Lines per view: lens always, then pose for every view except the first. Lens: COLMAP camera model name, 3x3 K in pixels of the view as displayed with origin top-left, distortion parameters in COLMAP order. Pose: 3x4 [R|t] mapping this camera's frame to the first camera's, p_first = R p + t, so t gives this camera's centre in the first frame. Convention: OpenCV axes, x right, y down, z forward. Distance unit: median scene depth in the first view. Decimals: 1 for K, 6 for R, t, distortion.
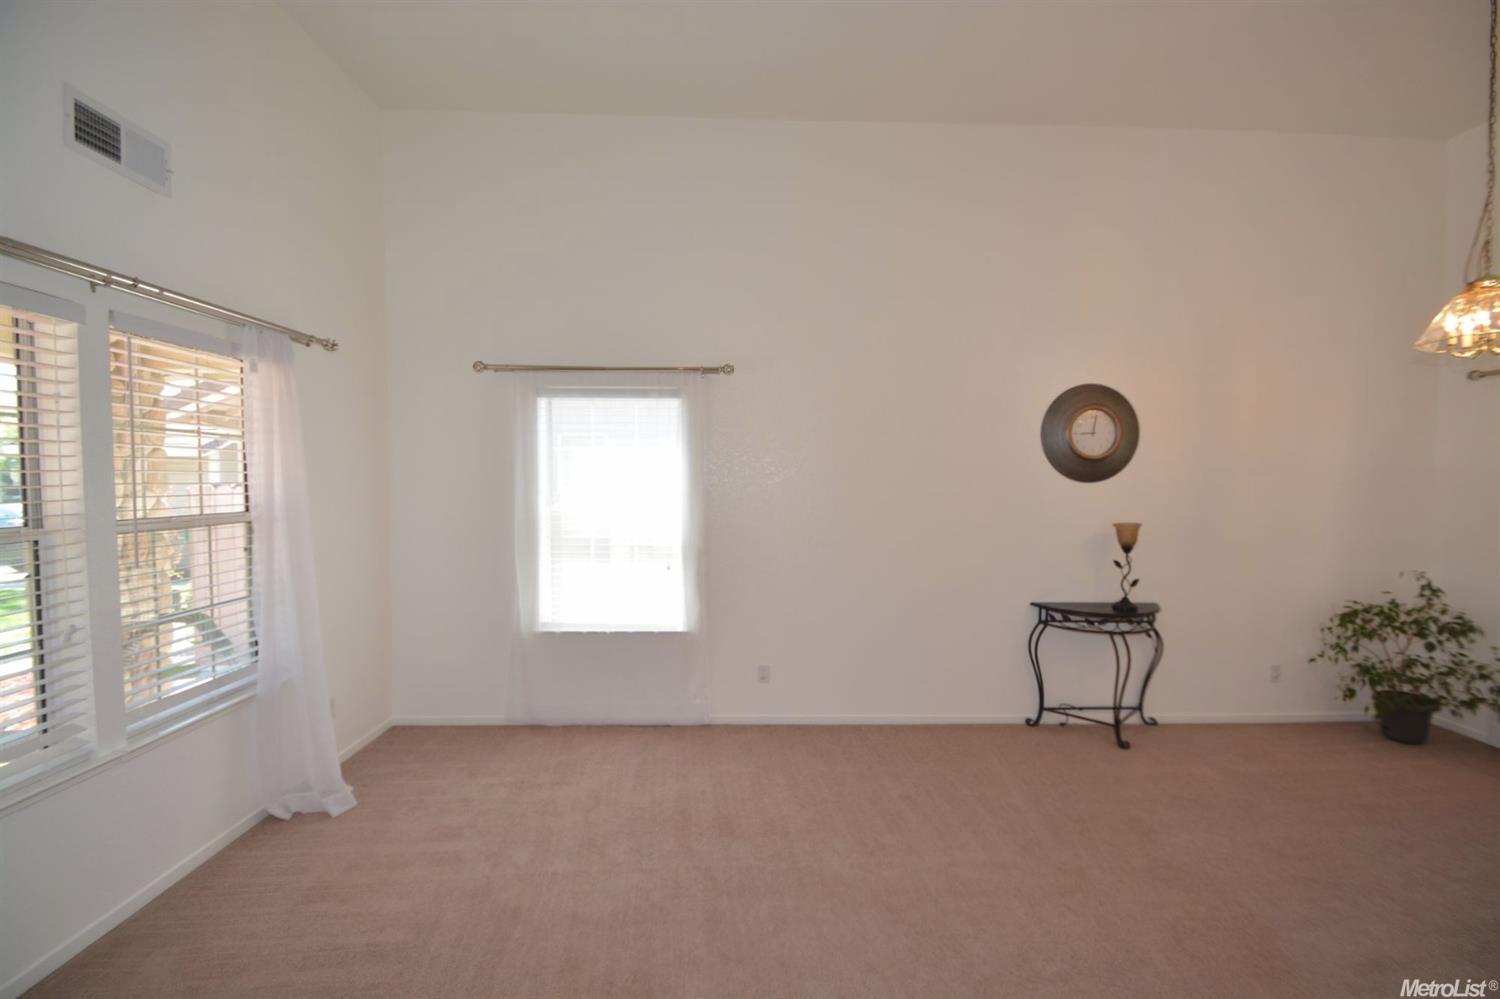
lens RADIAL K [[660.8, 0, 749.4], [0, 660.8, 502.4], [0, 0, 1]] dist [0.002335, -0.004208]
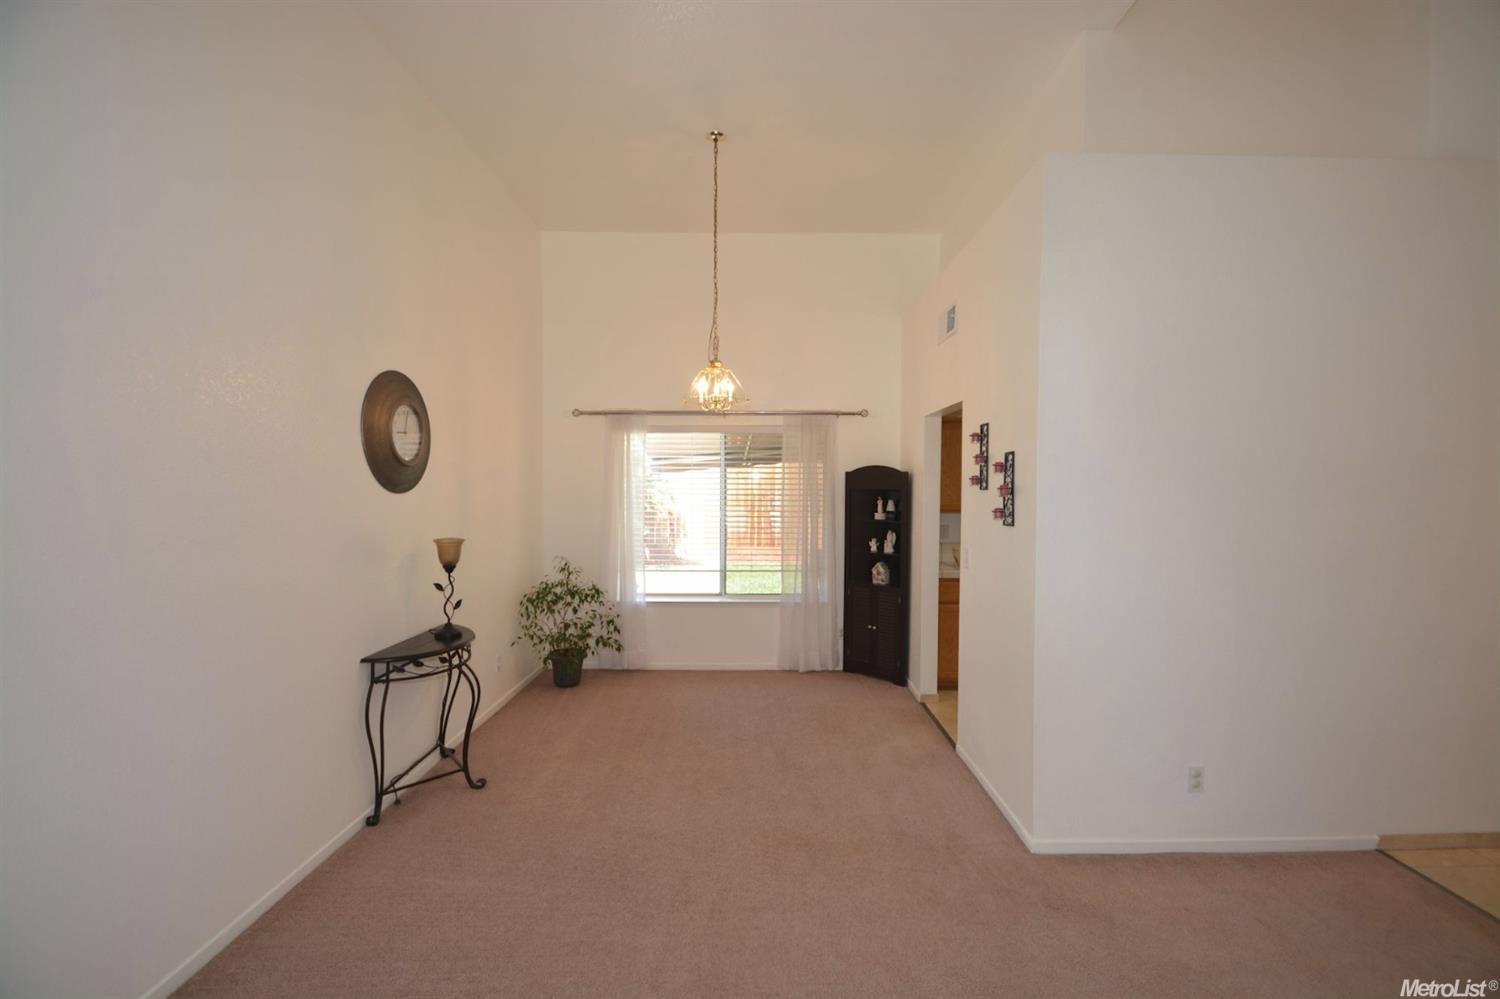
lens RADIAL K [[660.8, 0, 757.8], [0, 660.8, 505.7], [0, 0, 1]] dist [0.002335, -0.004208]
pose [[0.029721, -0.035381, 0.998932, -0.293920], [0.030986, 0.998926, 0.034459, -0.030059], [-0.999078, 0.029929, 0.030786, 0.551627]]
